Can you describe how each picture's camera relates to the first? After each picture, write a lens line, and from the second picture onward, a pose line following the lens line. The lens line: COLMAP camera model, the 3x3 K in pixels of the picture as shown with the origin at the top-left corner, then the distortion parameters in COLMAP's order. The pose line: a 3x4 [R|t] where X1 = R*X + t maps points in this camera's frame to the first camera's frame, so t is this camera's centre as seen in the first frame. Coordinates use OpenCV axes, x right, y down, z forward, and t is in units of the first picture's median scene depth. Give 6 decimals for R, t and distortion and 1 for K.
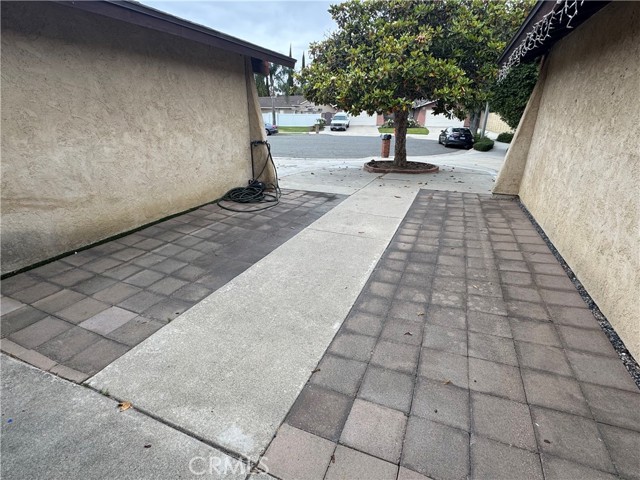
lens RADIAL K [[324.4, 0, 320.9], [0, 324.4, 239.2], [0, 0, 1]] dist [-0.000284, 0.000597]
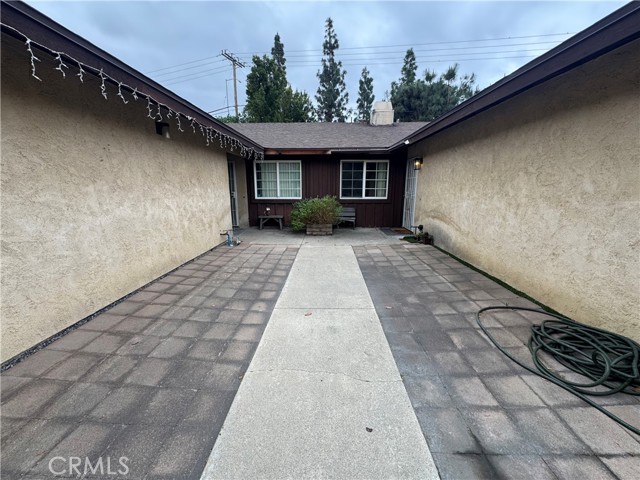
lens RADIAL K [[256.1, 0, 320.0], [0, 256.1, 240.0], [0, 0, 1]] dist [0.000537, 0.000045]
pose [[-0.937188, 0.066697, -0.342389, 0.343901], [-0.131234, 0.842022, 0.523237, -0.588044], [0.323198, 0.535304, -0.780380, 1.583695]]
